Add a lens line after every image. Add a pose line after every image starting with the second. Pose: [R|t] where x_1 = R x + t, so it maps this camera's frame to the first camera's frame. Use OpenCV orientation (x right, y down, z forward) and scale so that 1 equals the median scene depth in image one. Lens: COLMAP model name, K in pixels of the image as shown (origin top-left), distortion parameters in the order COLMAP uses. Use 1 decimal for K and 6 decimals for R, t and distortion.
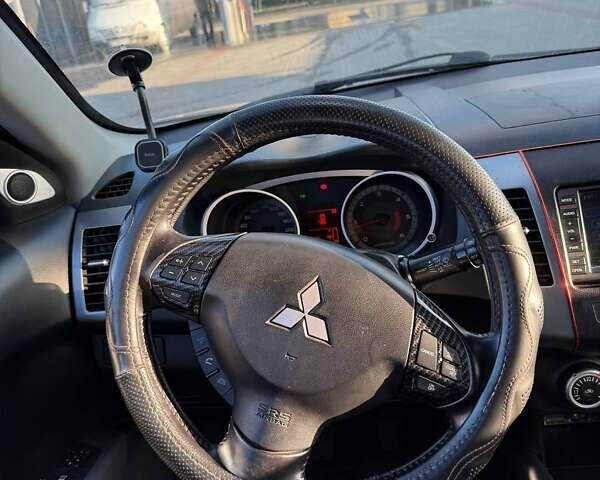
lens RADIAL K [[549.3, 0, 300.3], [0, 549.3, 245.3], [0, 0, 1]] dist [0.128289, -0.254586]
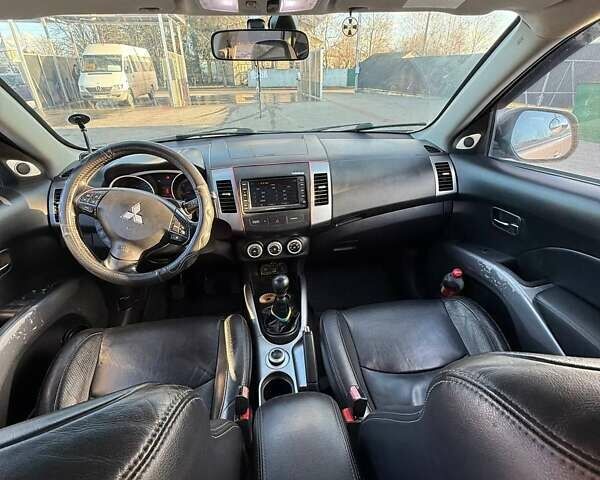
lens RADIAL K [[308.8, 0, 300.0], [0, 308.8, 240.0], [0, 0, 1]] dist [-0.002447, 0.000494]
pose [[0.967828, 0.010909, 0.251378, 0.301318], [-0.021096, 0.999060, 0.037864, 0.120153], [-0.250728, -0.041949, 0.967148, -0.553226]]
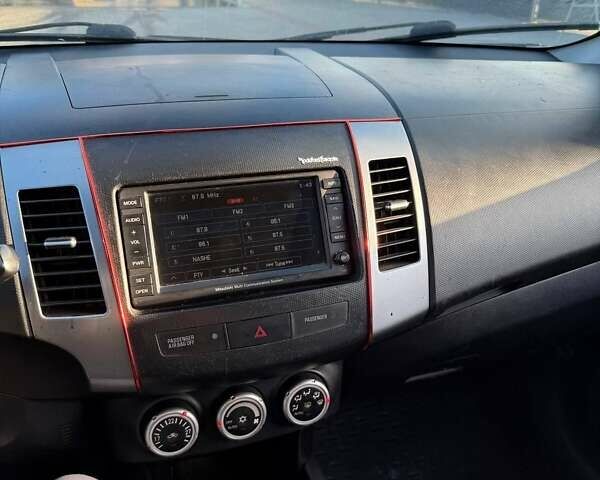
lens RADIAL K [[559.1, 0, 300.0], [0, 559.1, 240.0], [0, 0, 1]] dist [0.113658, -0.282229]
pose [[0.911063, -0.009968, 0.412146, 0.309173], [0.011147, 0.999938, -0.000455, -0.021358], [-0.412116, 0.005008, 0.911118, 0.143608]]
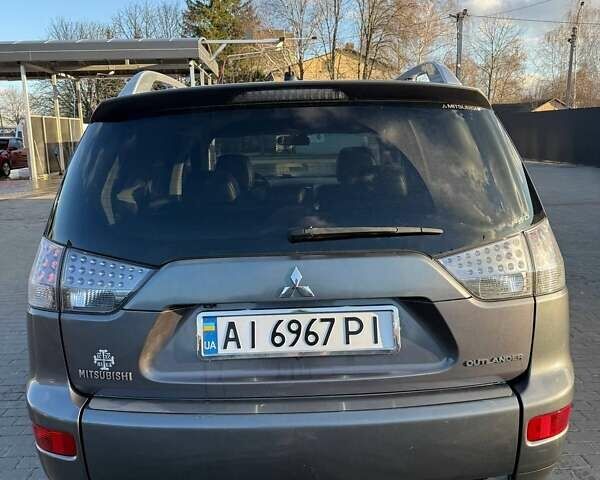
lens RADIAL K [[549.3, 0, 300.3], [0, 549.3, 245.3], [0, 0, 1]] dist [0.128289, -0.254586]
pose [[0.990010, 0.099560, 0.099835, 0.008937], [-0.072072, 0.965929, -0.248570, 1.997582], [-0.121181, 0.238892, 0.963455, -4.781473]]
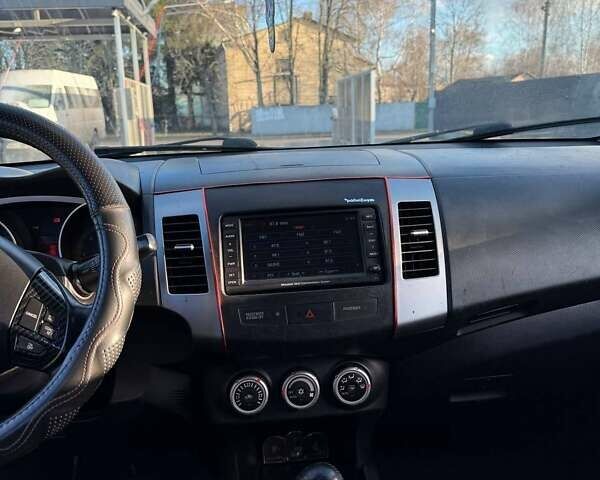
lens RADIAL K [[549.3, 0, 300.3], [0, 549.3, 245.3], [0, 0, 1]] dist [0.128289, -0.254586]
pose [[0.981648, 0.072419, 0.176419, 0.355217], [-0.032212, 0.974765, -0.220896, 0.184044], [-0.187964, 0.211160, 0.959209, -0.136485]]
